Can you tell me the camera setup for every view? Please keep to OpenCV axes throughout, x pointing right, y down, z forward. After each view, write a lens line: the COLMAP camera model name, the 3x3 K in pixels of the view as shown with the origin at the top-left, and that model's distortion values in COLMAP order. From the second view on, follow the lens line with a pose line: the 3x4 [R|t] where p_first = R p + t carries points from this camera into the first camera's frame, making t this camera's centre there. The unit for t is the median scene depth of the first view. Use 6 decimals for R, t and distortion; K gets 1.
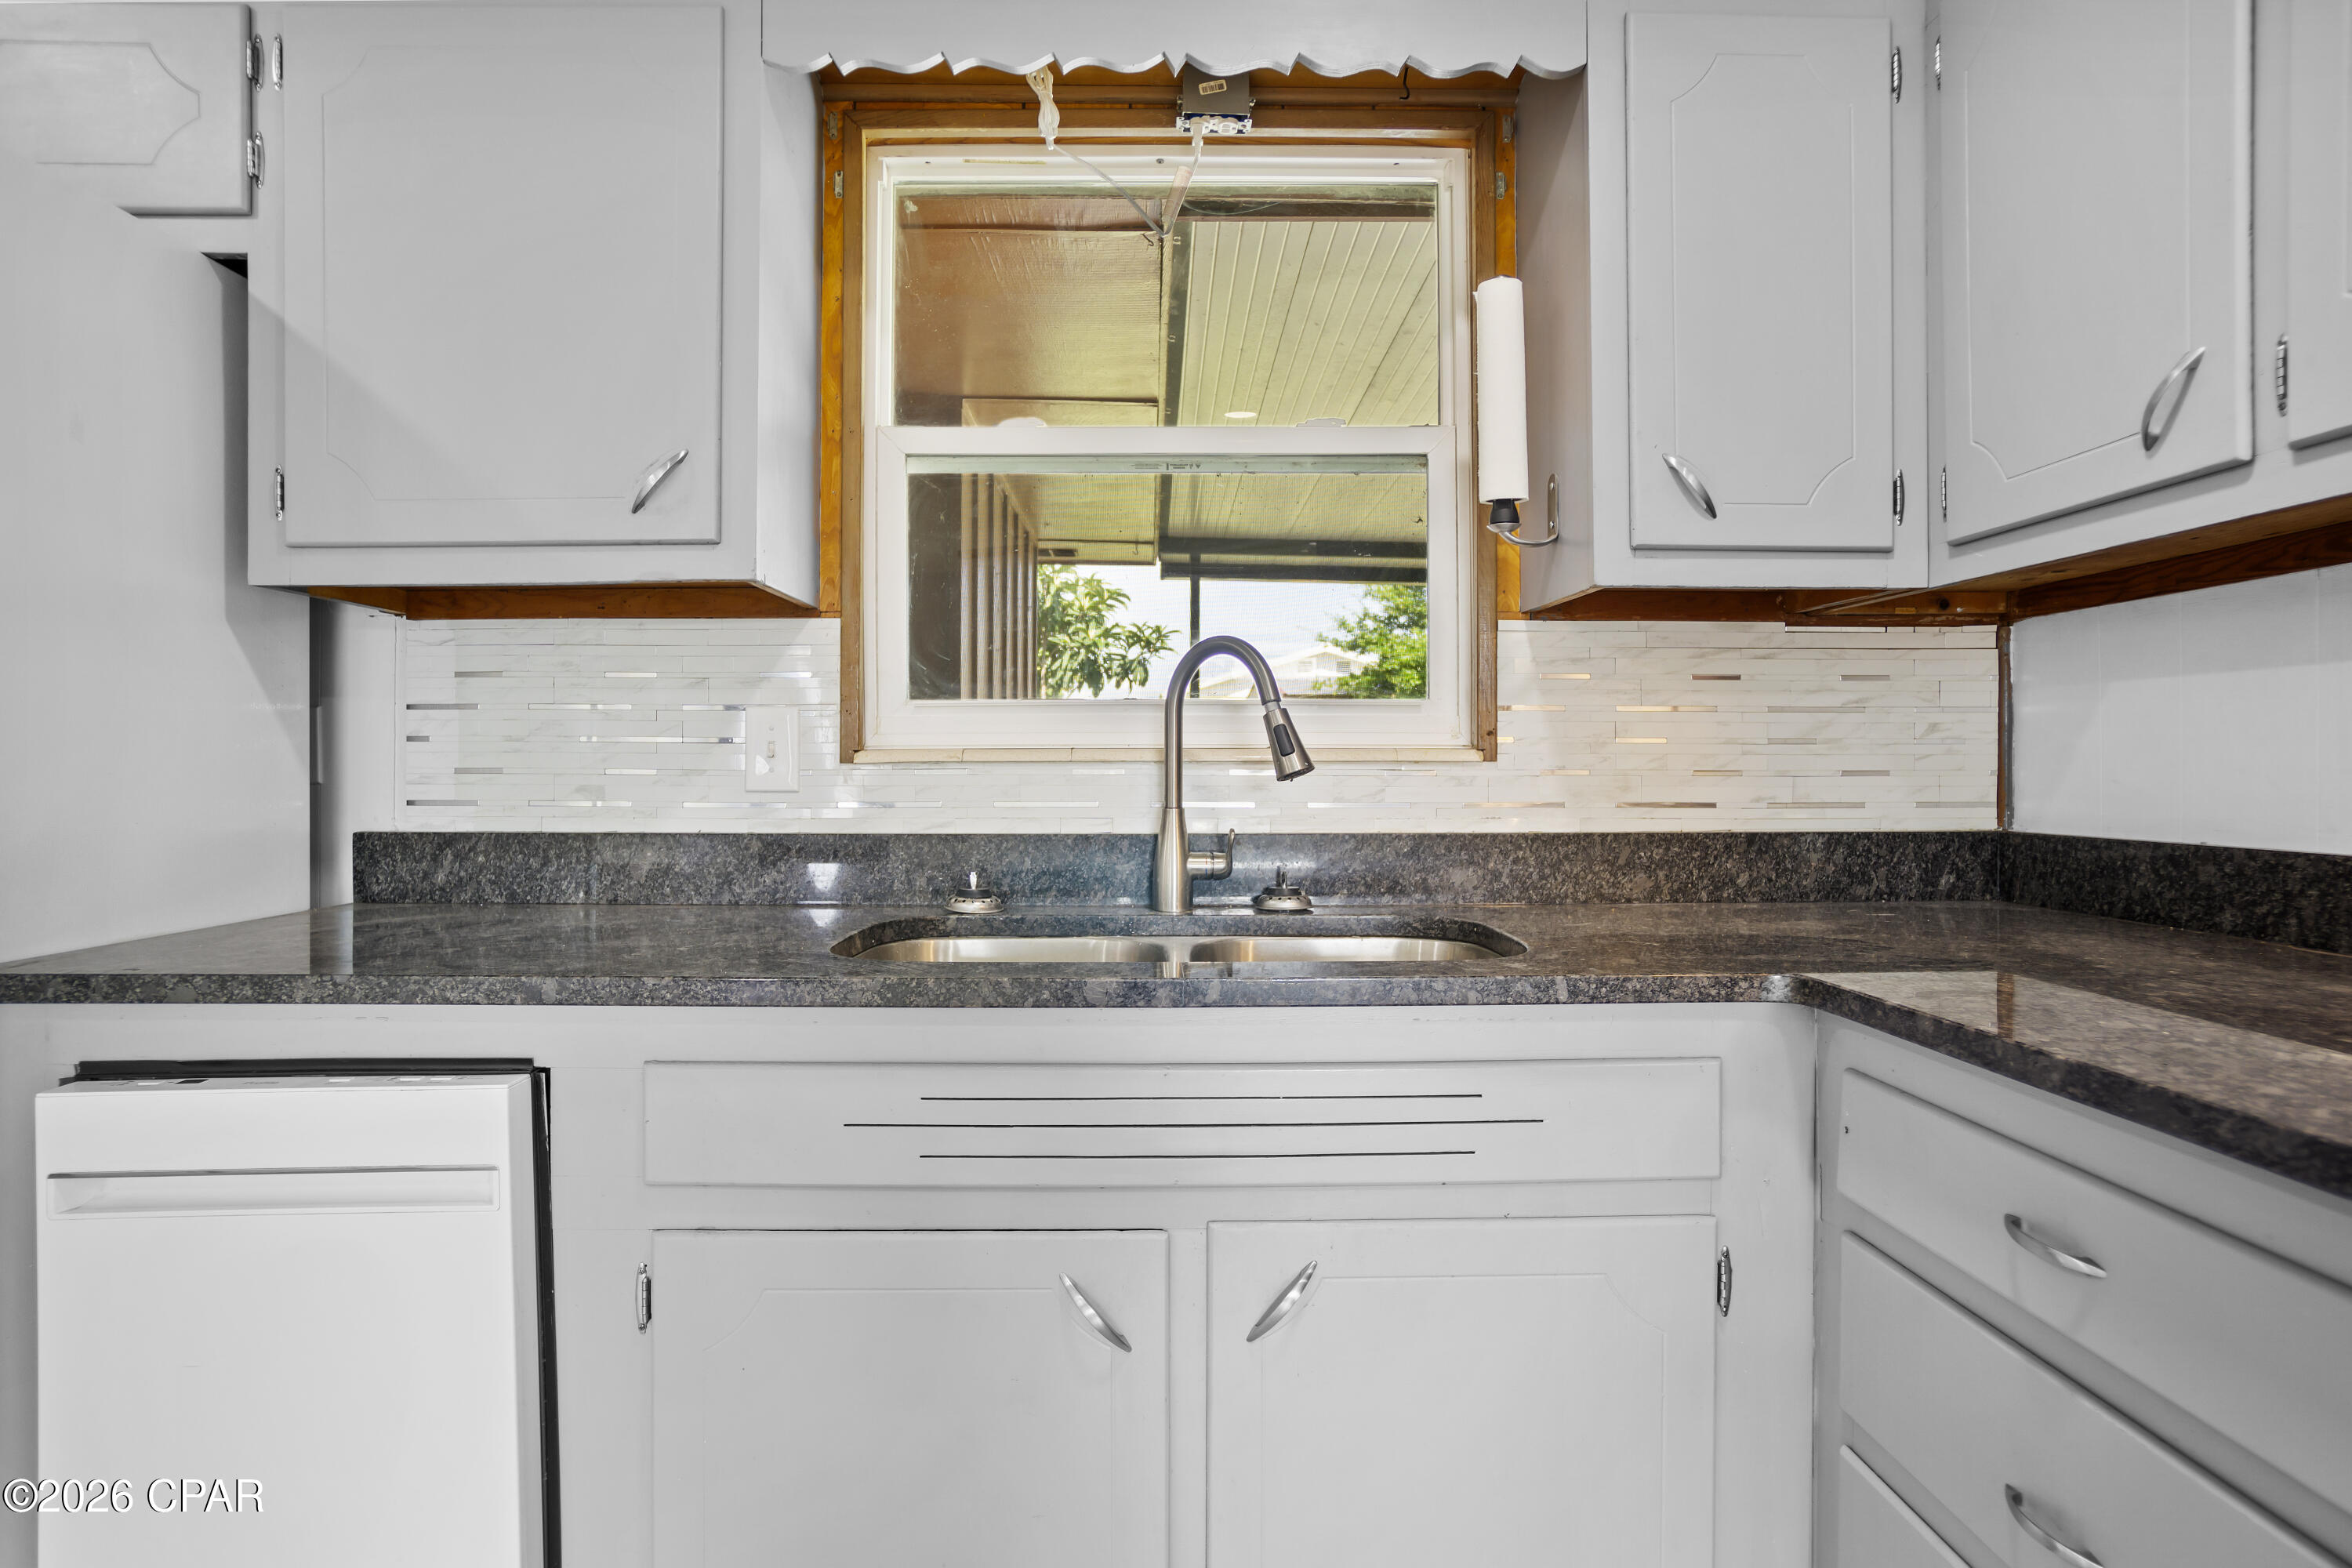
lens RADIAL K [[1275.7, 0, 1165.3], [0, 1275.7, 775.2], [0, 0, 1]] dist [-0.067257, 0.045544]
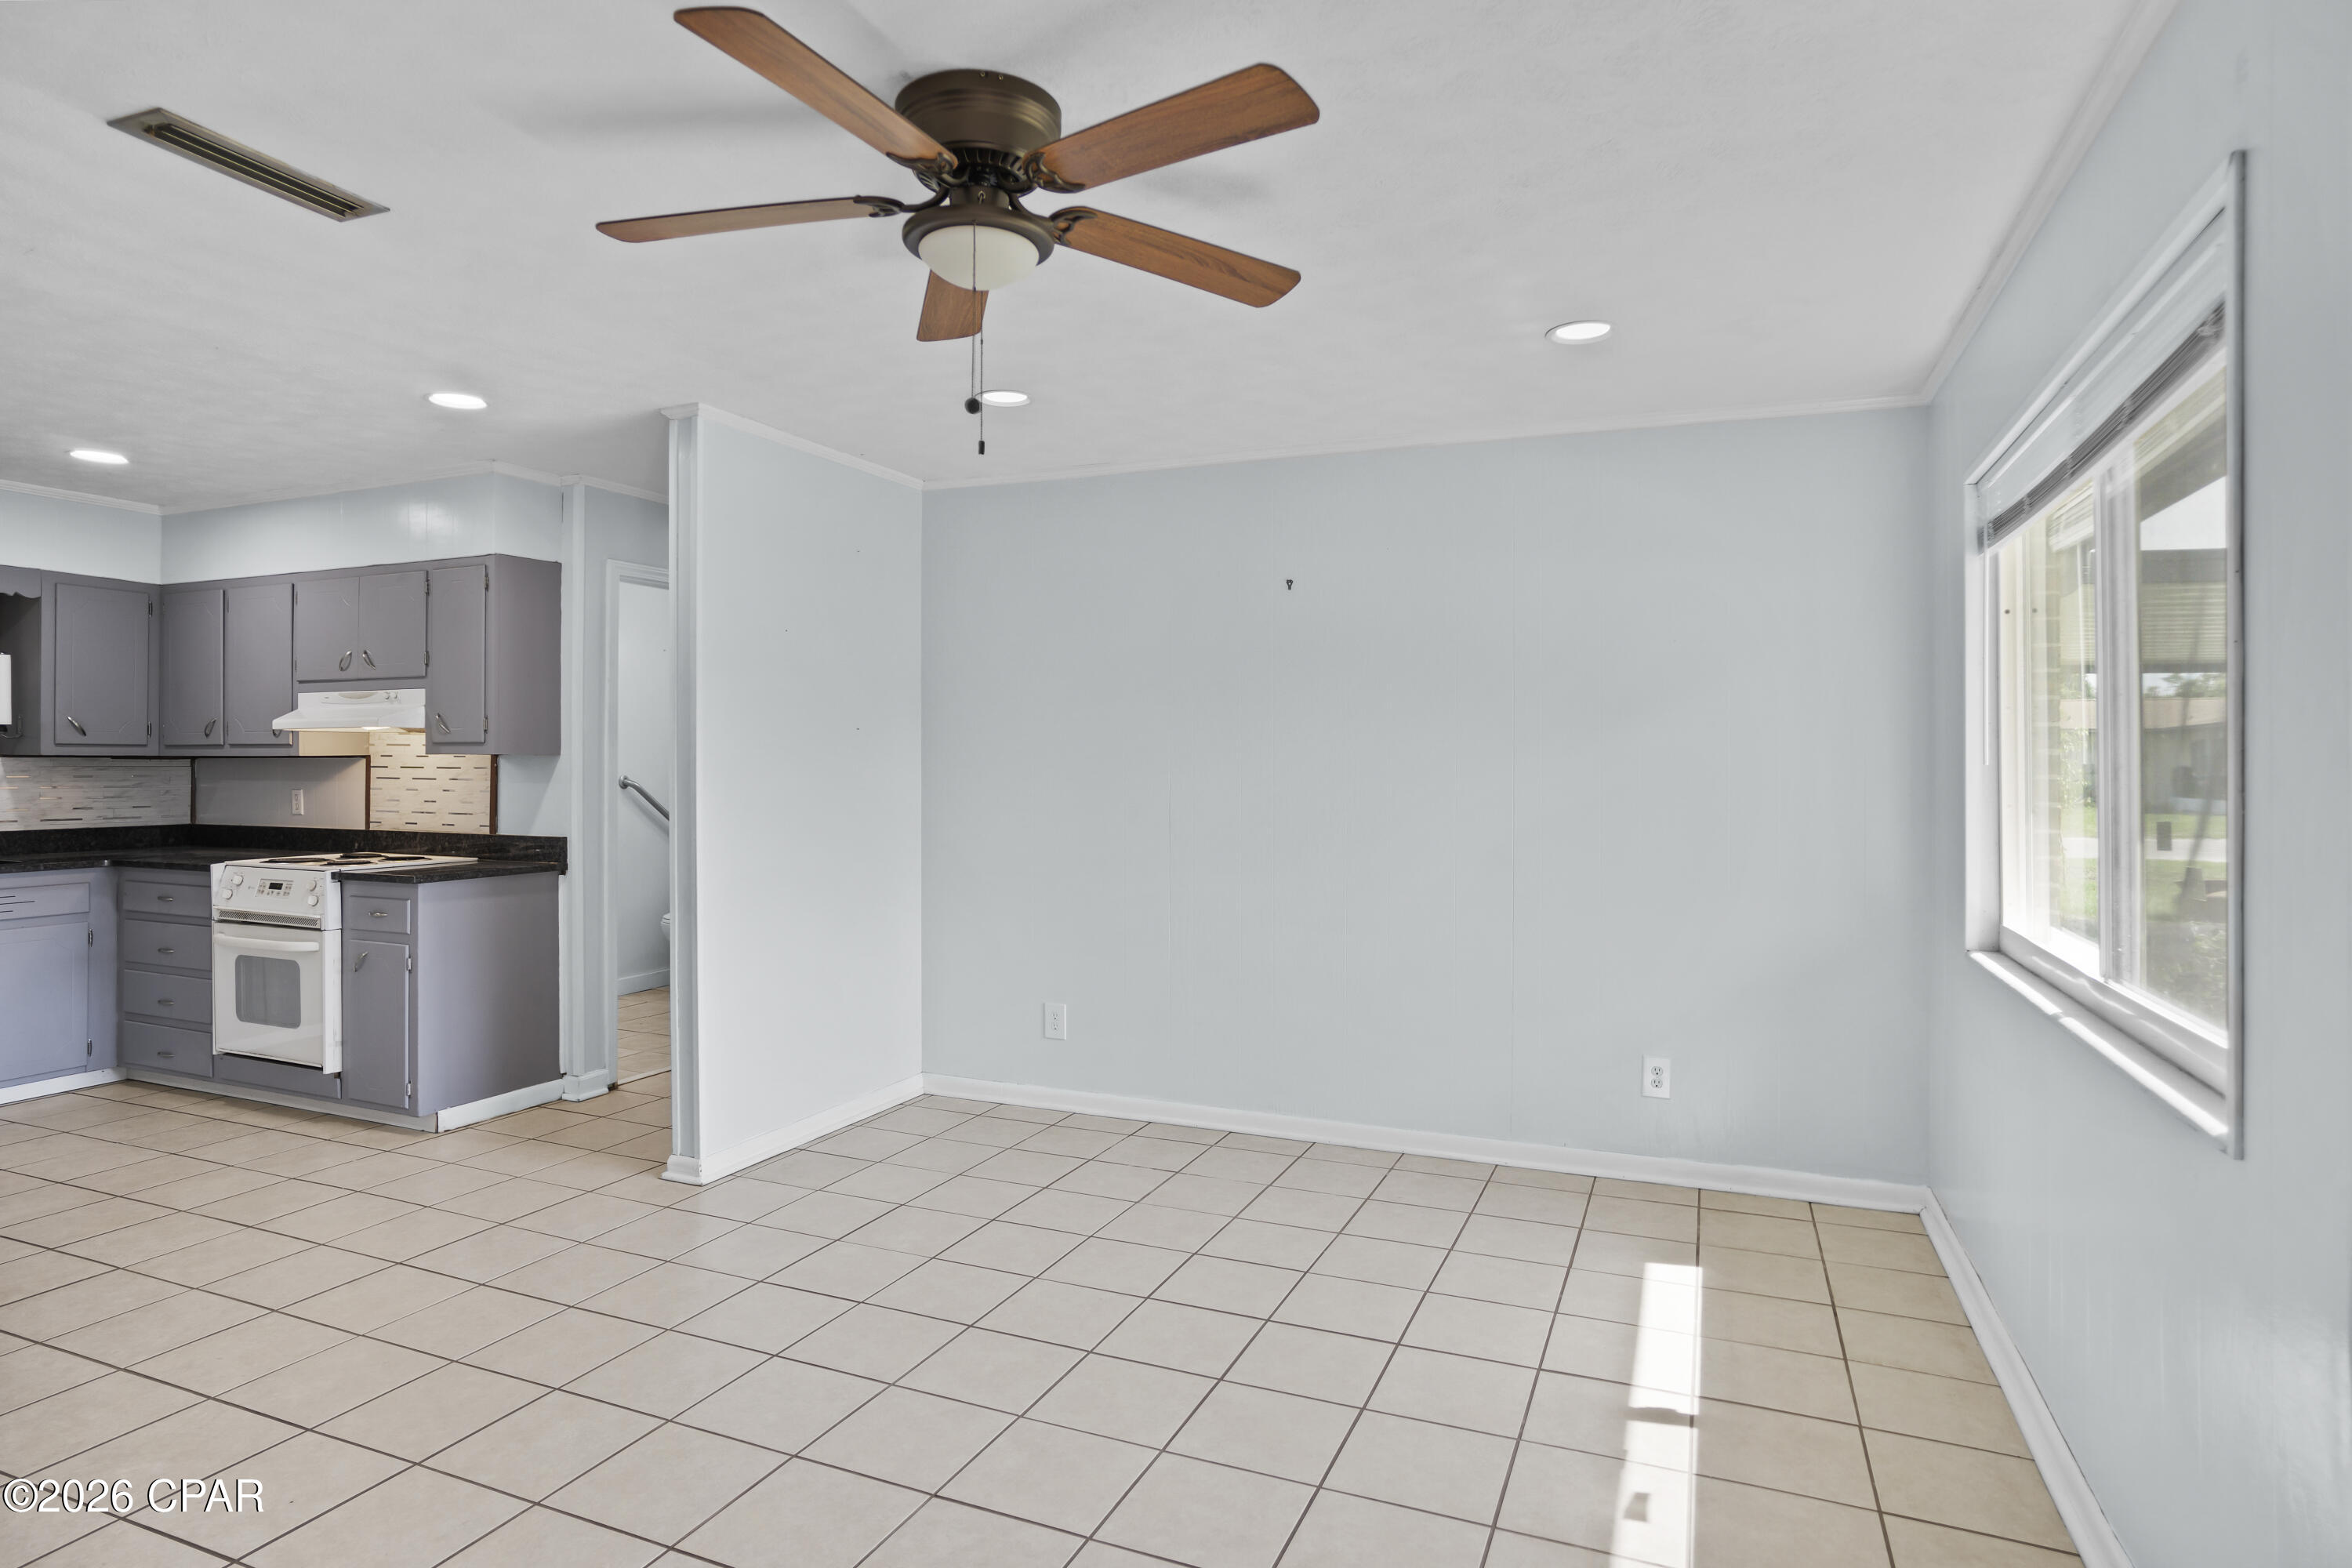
lens RADIAL K [[1267.7, 0, 1180.9], [0, 1267.7, 756.7], [0, 0, 1]] dist [-0.047931, 0.027588]
pose [[0.398494, 0.008951, 0.917127, -1.276047], [0.002076, 0.999941, -0.010661, -0.091093], [-0.917168, 0.006152, 0.398452, -2.665879]]
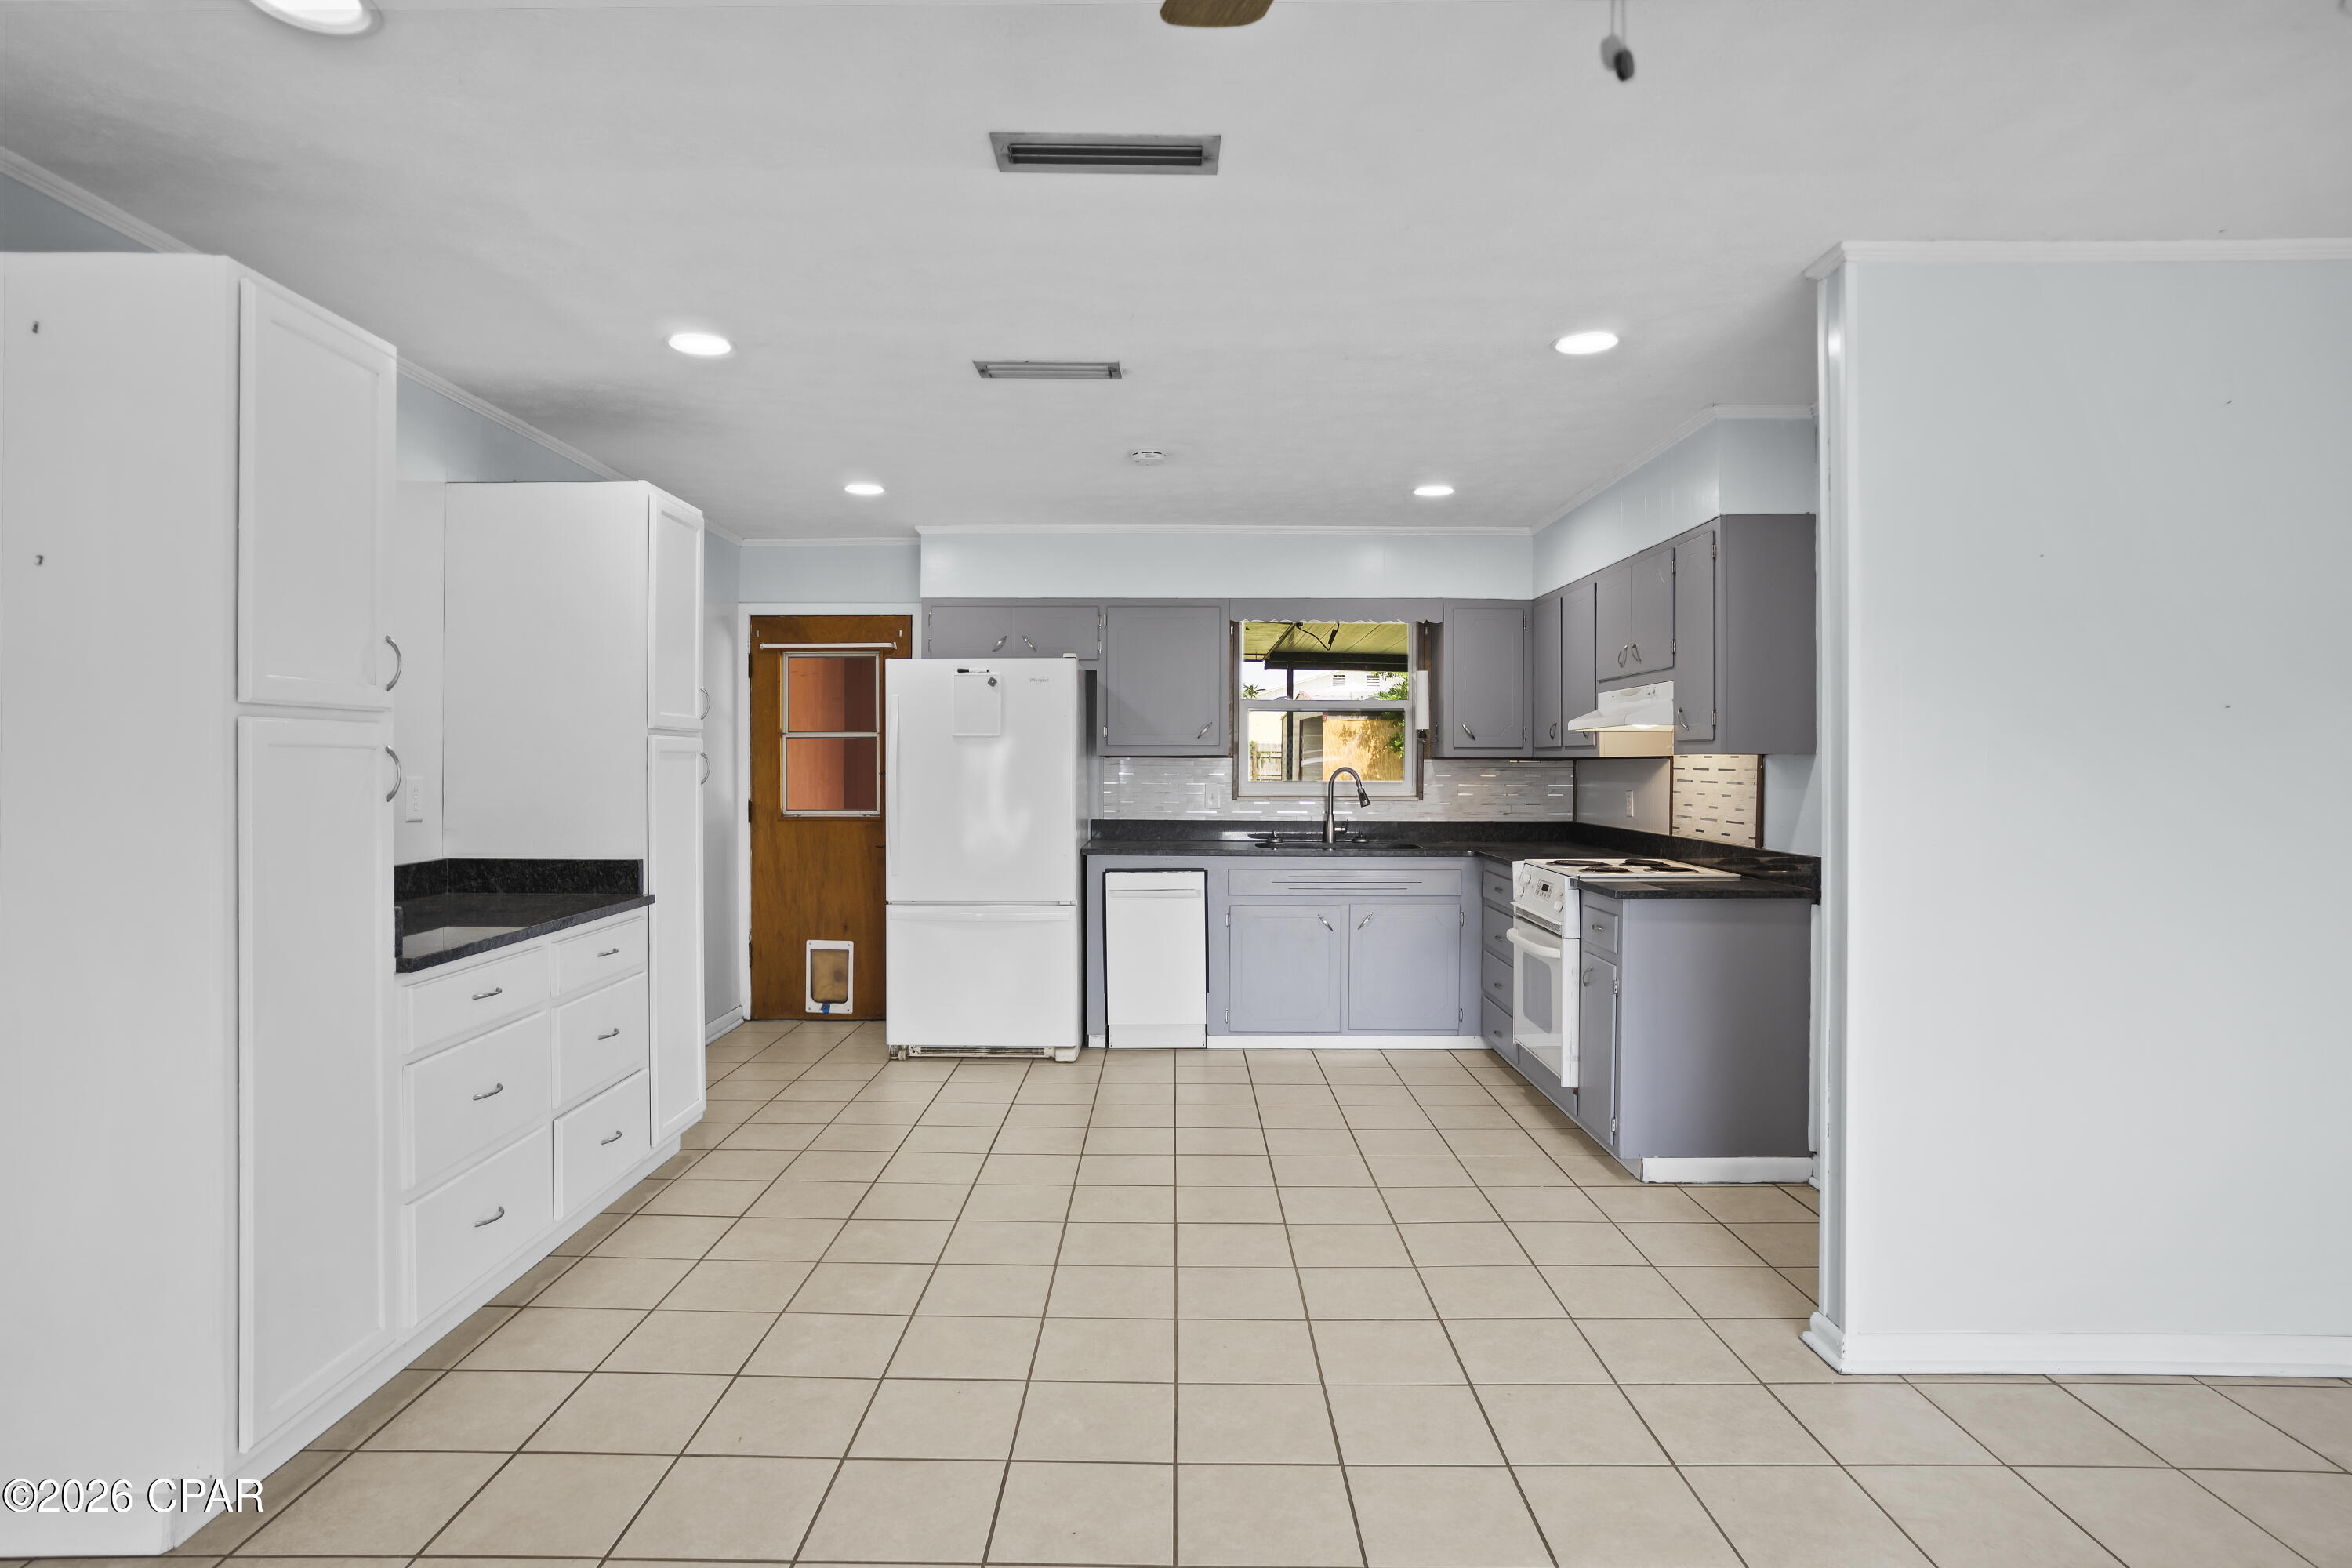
lens RADIAL K [[1275.7, 0, 1165.3], [0, 1275.7, 775.2], [0, 0, 1]] dist [-0.067257, 0.045544]
pose [[0.999775, 0.004846, -0.020675, -0.378168], [-0.004743, 0.999976, 0.005055, -0.096654], [0.020699, -0.004955, 0.999773, -2.545452]]
